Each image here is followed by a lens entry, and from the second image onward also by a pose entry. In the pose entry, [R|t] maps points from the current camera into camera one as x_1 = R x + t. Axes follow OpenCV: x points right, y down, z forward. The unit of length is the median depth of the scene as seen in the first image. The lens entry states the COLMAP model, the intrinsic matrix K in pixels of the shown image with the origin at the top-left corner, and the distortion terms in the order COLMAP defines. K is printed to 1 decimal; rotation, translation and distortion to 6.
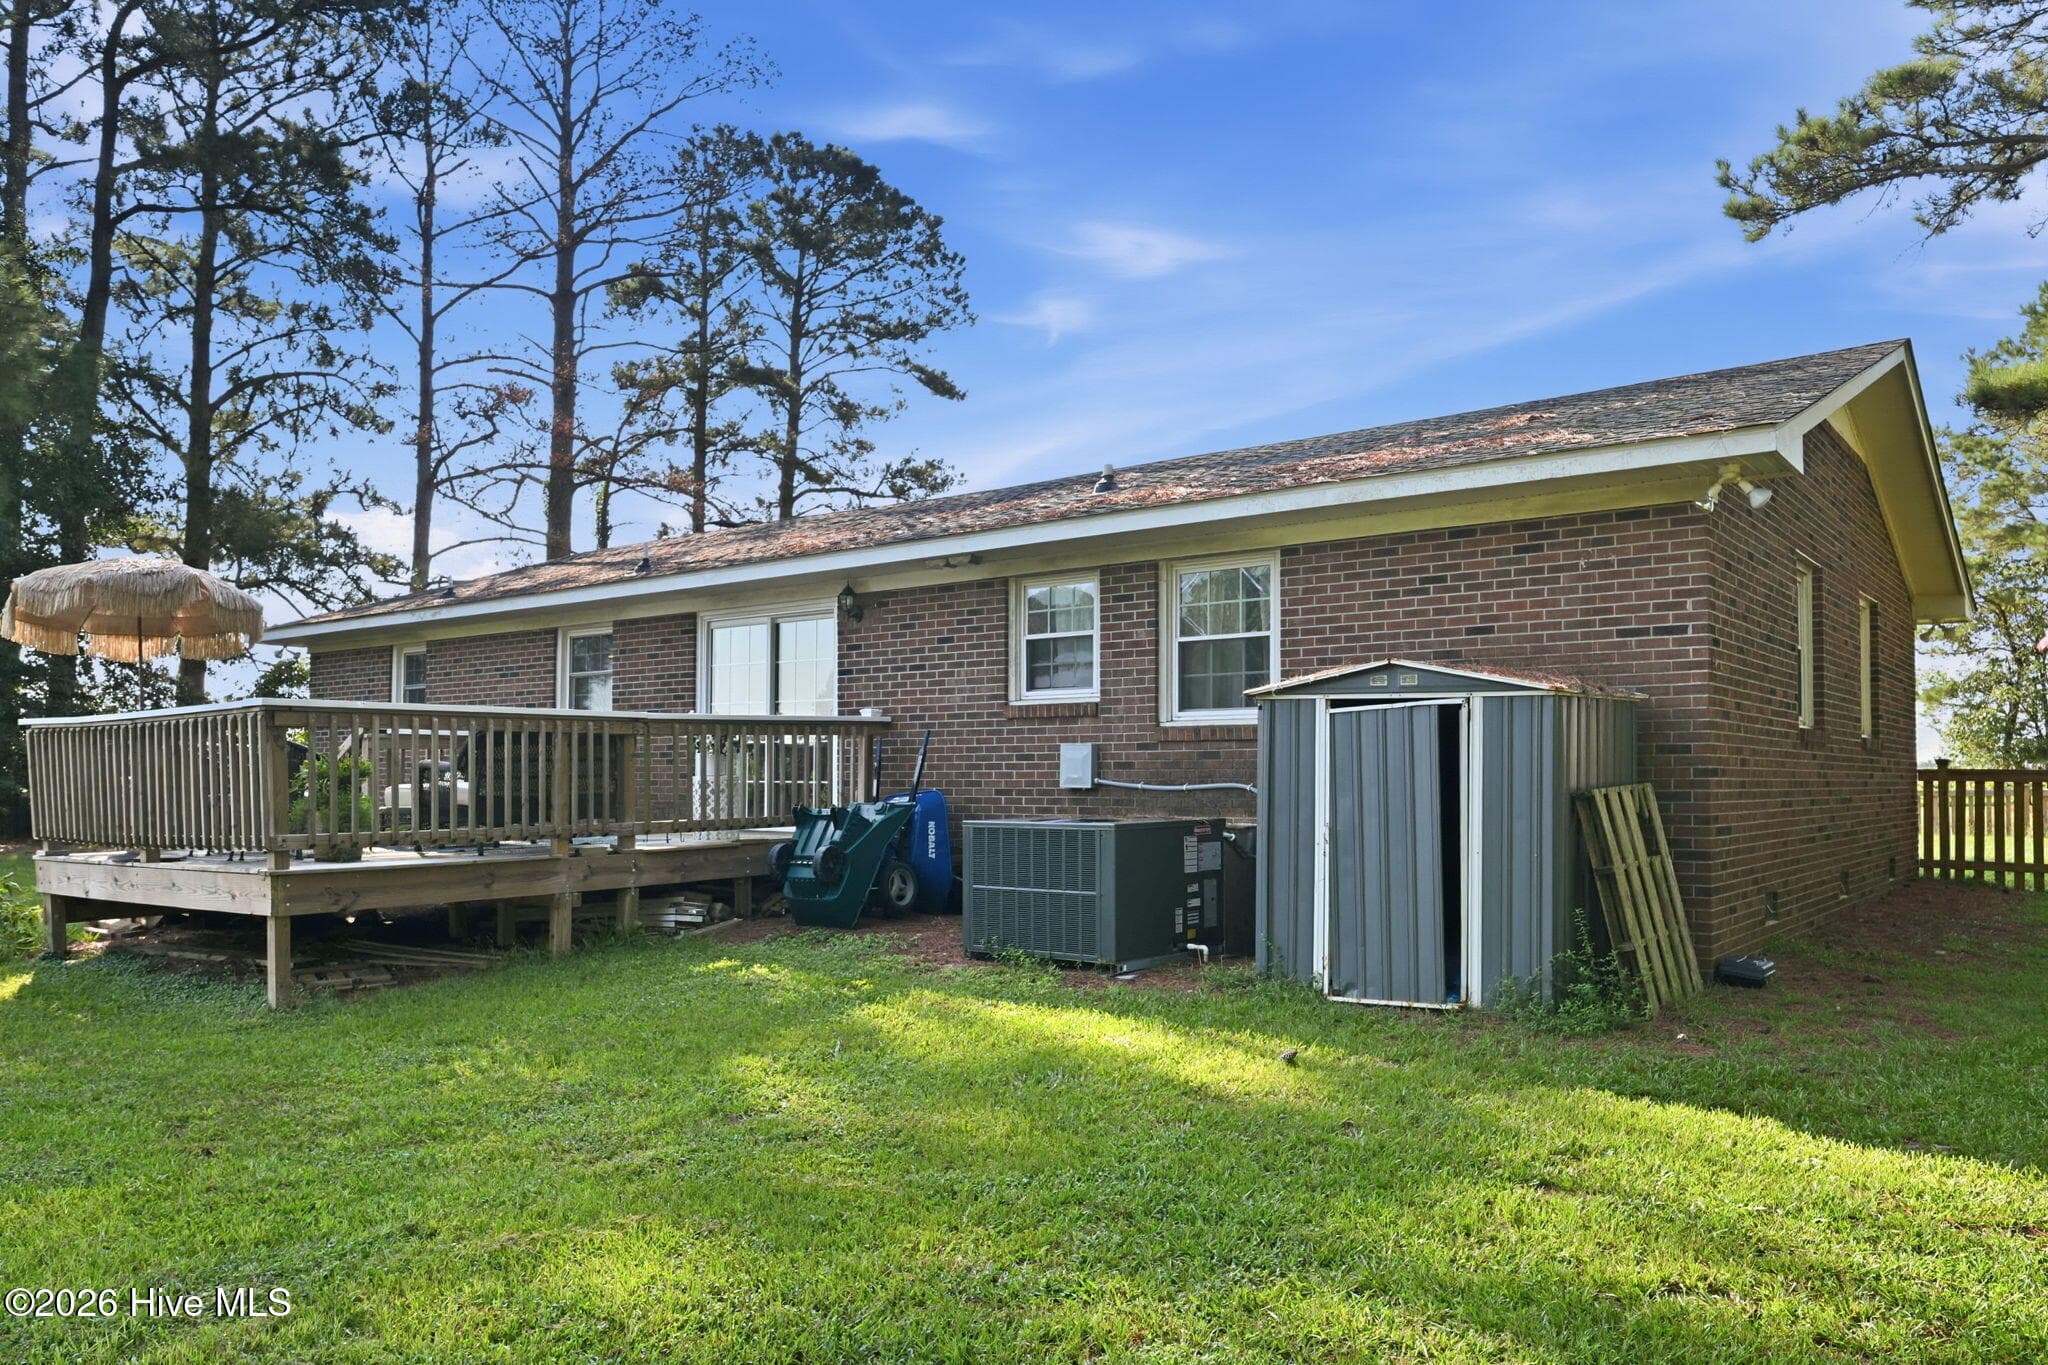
lens RADIAL K [[1460.0, 0, 1060.5], [0, 1460.0, 684.6], [0, 0, 1]] dist [-0.011051, -0.003965]
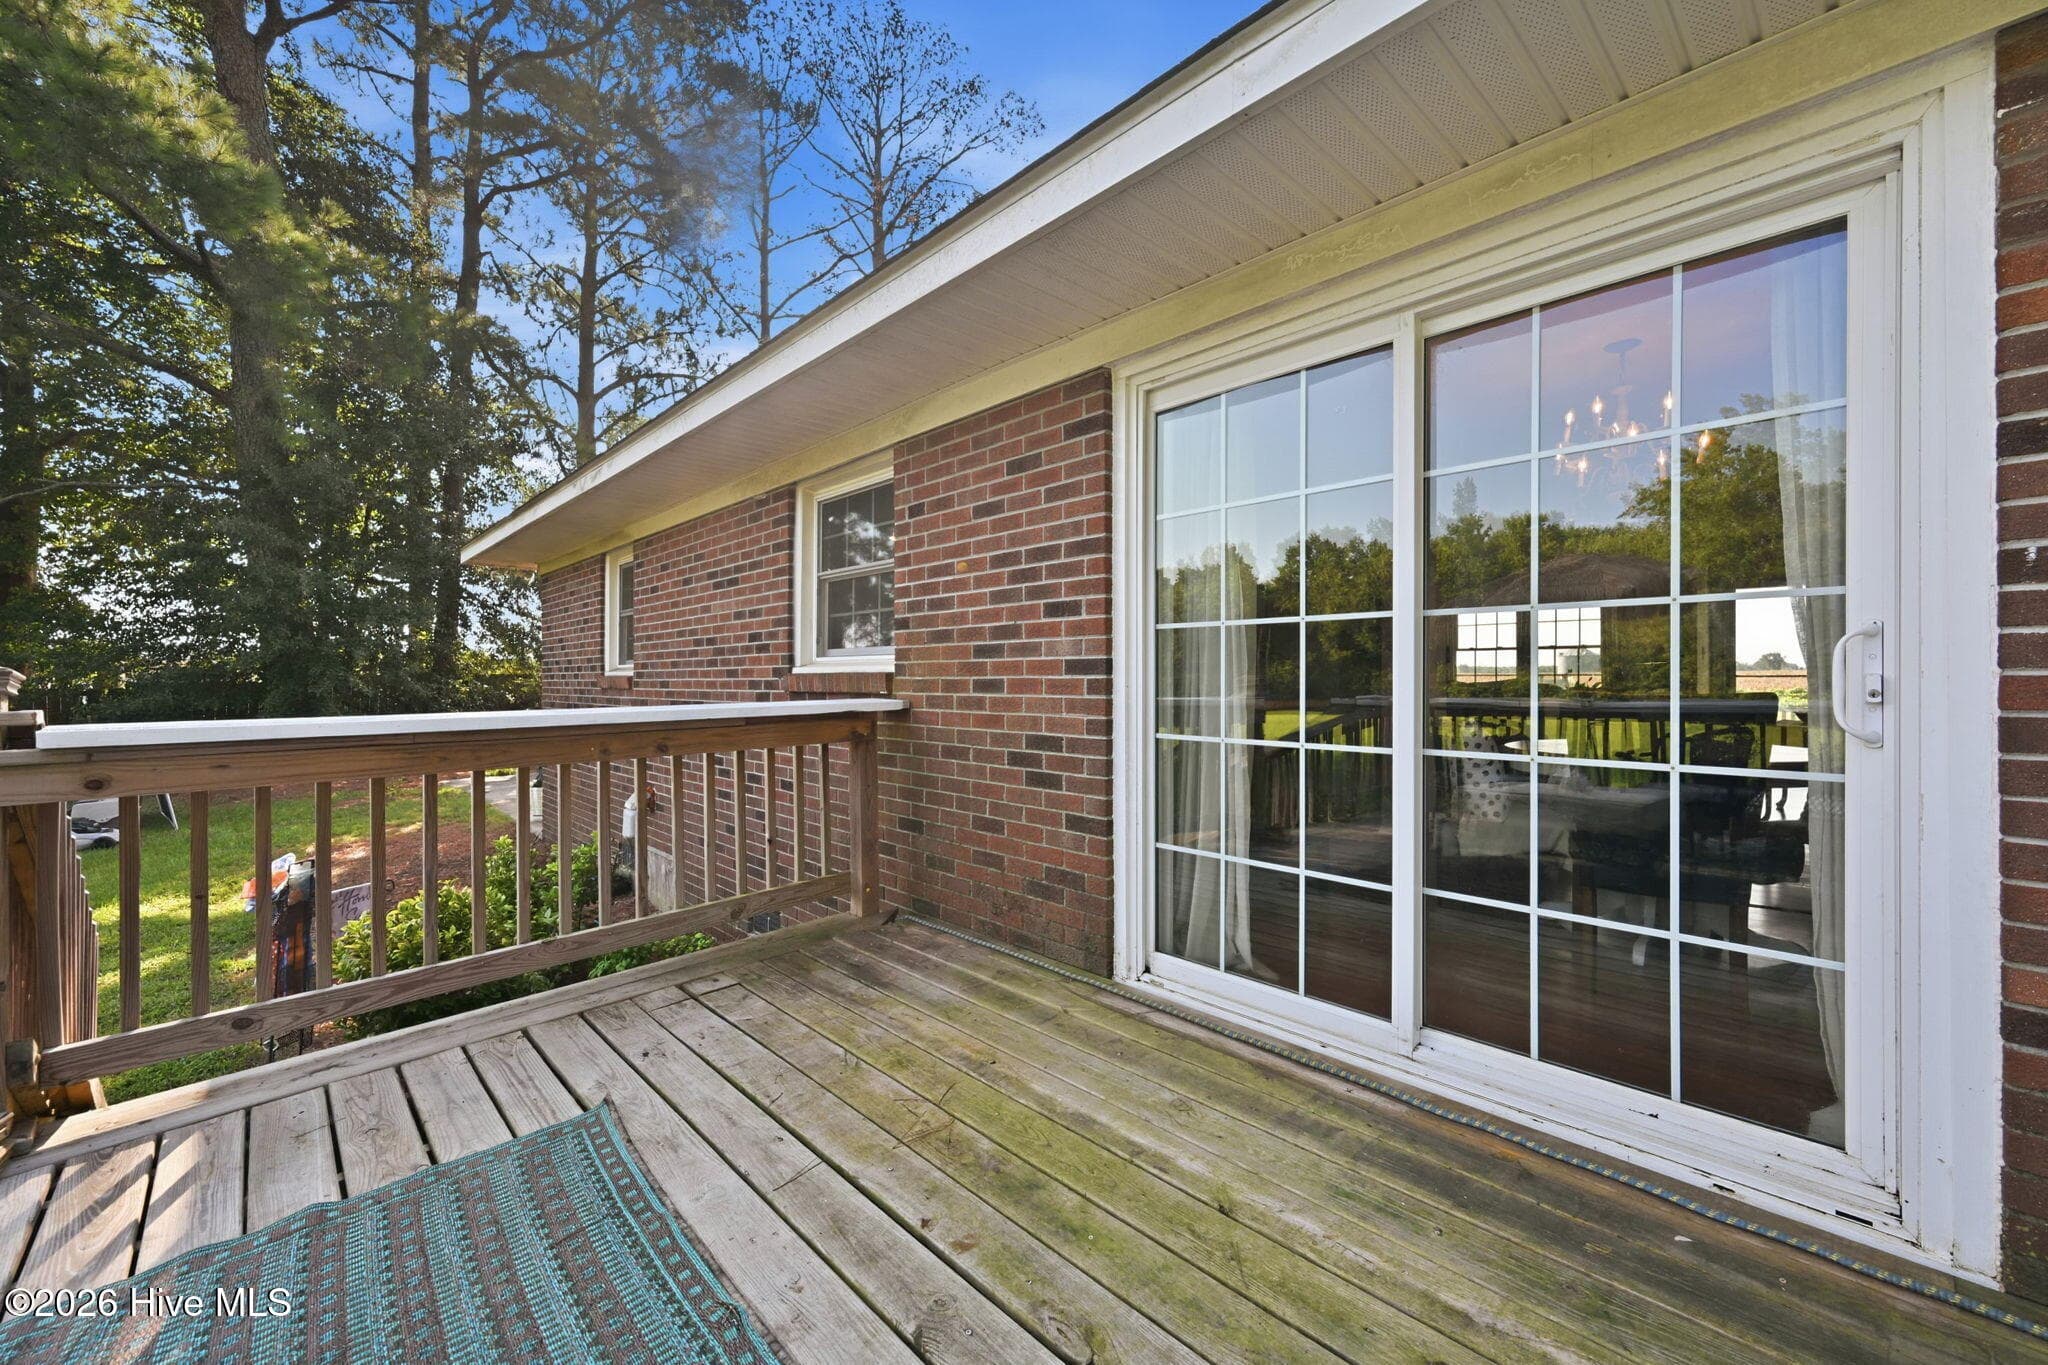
lens RADIAL K [[812.3, 0, 1030.4], [0, 812.3, 685.4], [0, 0, 1]] dist [-0.001094, -0.000002]
pose [[0.985866, 0.005836, -0.167432, -0.231026], [0.005098, 0.997885, 0.064804, 0.014307], [0.167456, -0.064742, 0.983751, 0.782272]]
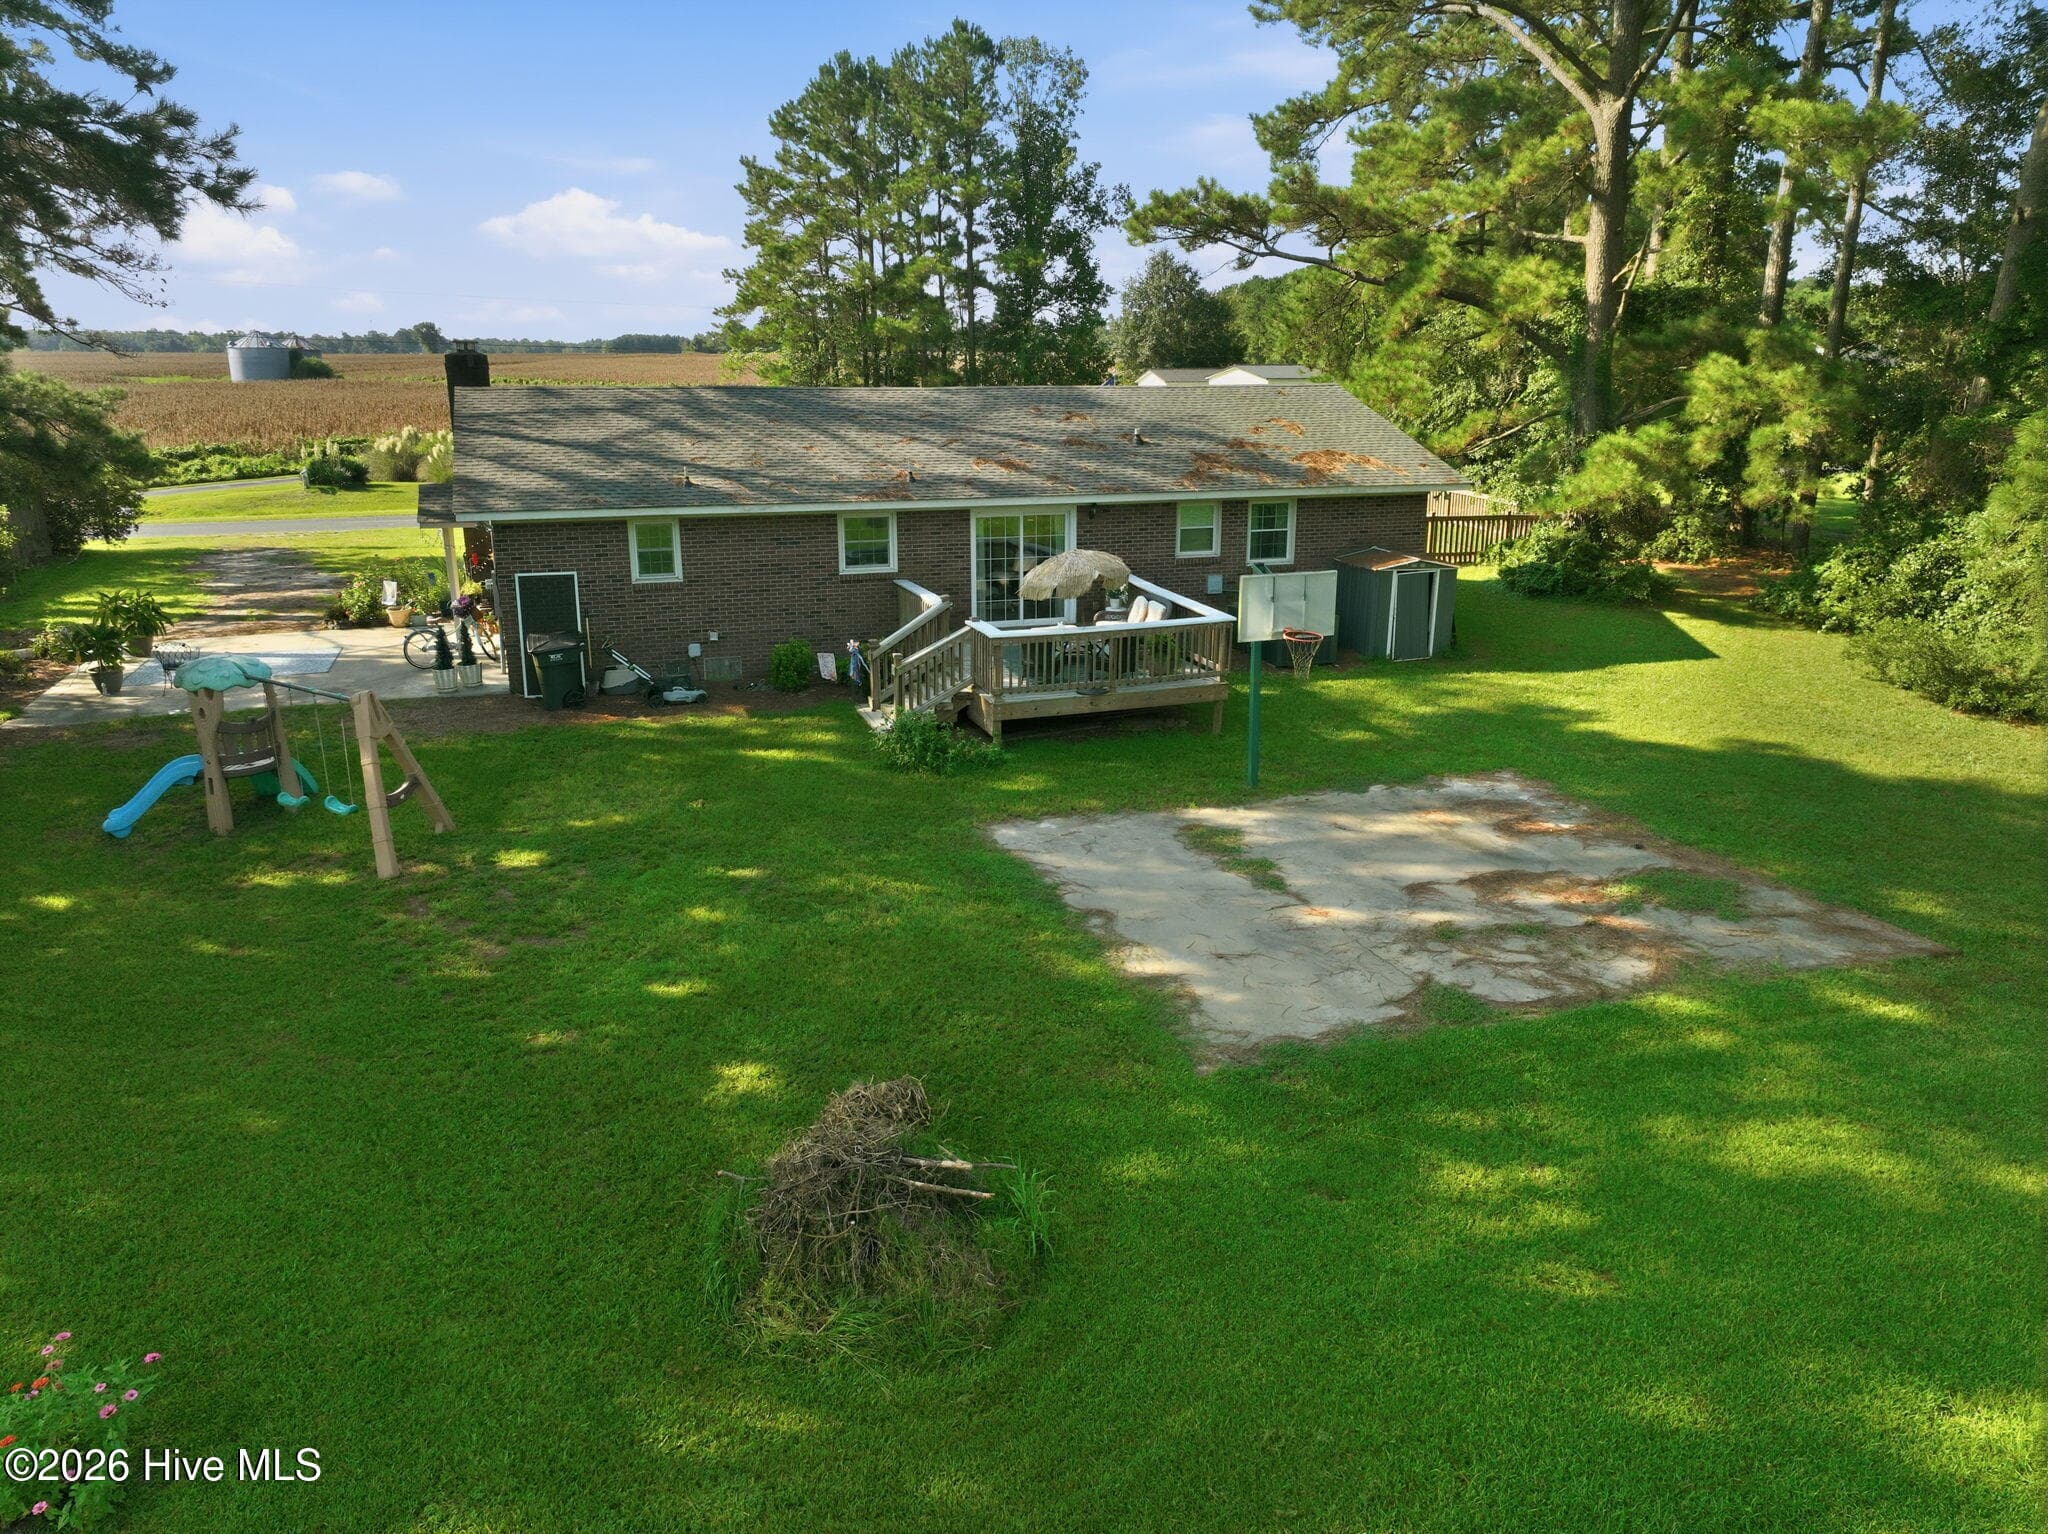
lens RADIAL K [[1445.1, 0, 1033.4], [0, 1445.1, 759.9], [0, 0, 1]] dist [0.002497, 0.009383]
pose [[0.565242, -0.223156, 0.794168, -1.649938], [-0.057955, 0.949594, 0.308079, -0.302038], [-0.822887, -0.220165, 0.523818, -0.059514]]
